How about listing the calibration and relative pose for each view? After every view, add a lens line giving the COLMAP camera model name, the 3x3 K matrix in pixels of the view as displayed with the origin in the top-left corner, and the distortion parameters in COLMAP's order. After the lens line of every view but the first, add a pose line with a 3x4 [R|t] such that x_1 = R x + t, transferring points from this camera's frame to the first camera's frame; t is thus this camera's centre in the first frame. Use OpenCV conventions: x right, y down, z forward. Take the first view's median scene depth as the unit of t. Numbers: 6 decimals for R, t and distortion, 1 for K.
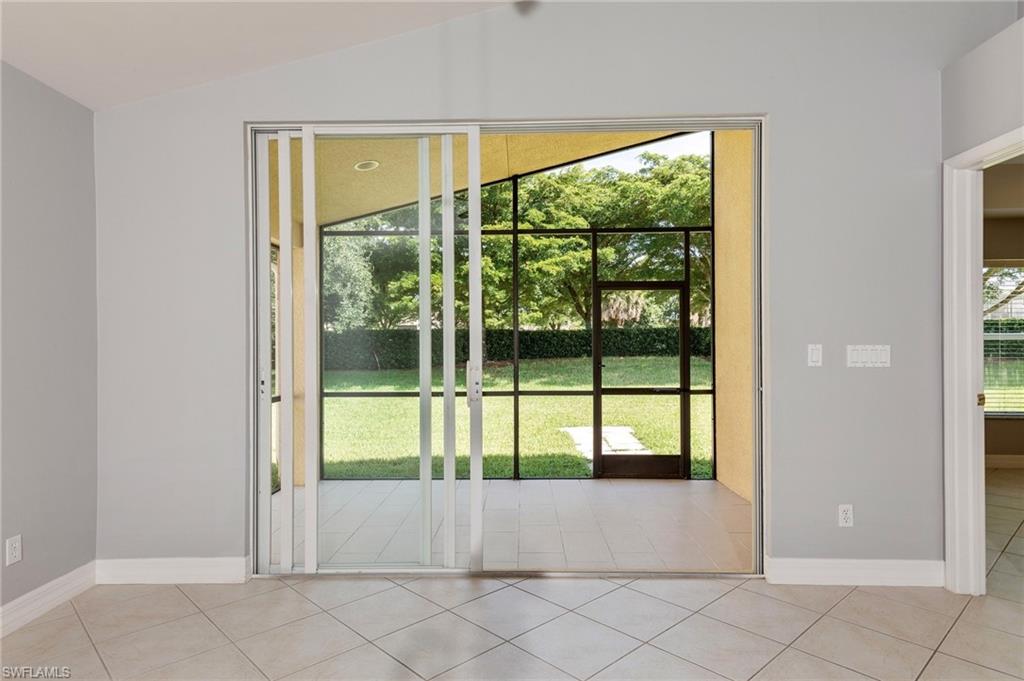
lens RADIAL K [[580.9, 0, 510.7], [0, 580.9, 351.1], [0, 0, 1]] dist [0.003562, 0.000976]
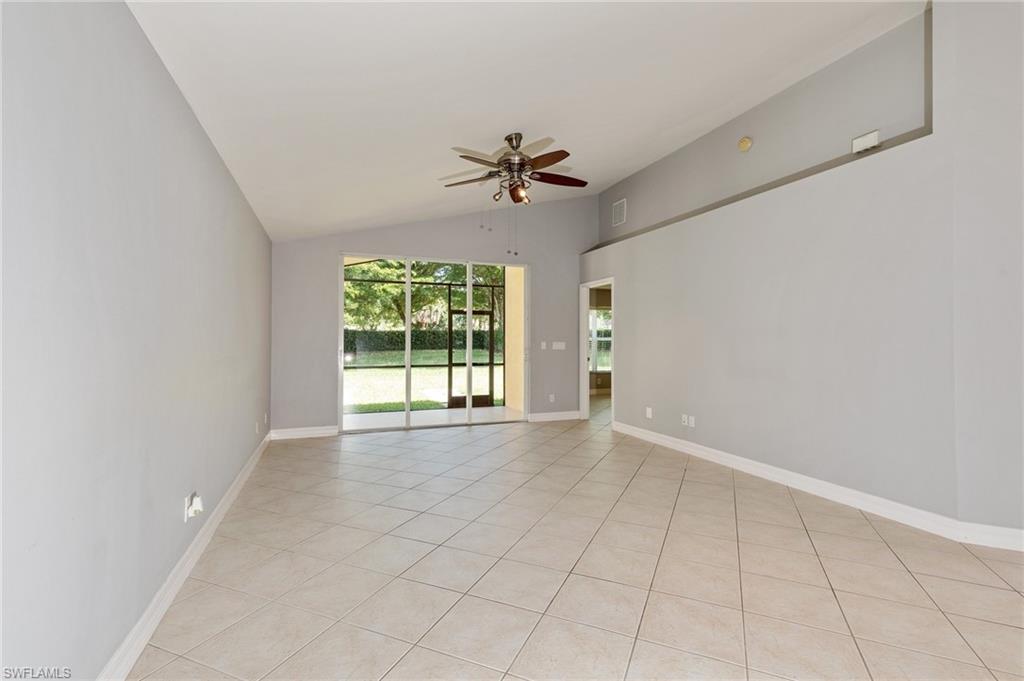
lens RADIAL K [[443.0, 0, 512.0], [0, 443.0, 340.5], [0, 0, 1]] dist [0.002798, 0.000341]
pose [[0.926089, 0.009974, 0.377172, -0.073340], [-0.004723, 0.999879, -0.014845, 0.002388], [-0.377274, 0.011966, 0.926024, -0.158524]]
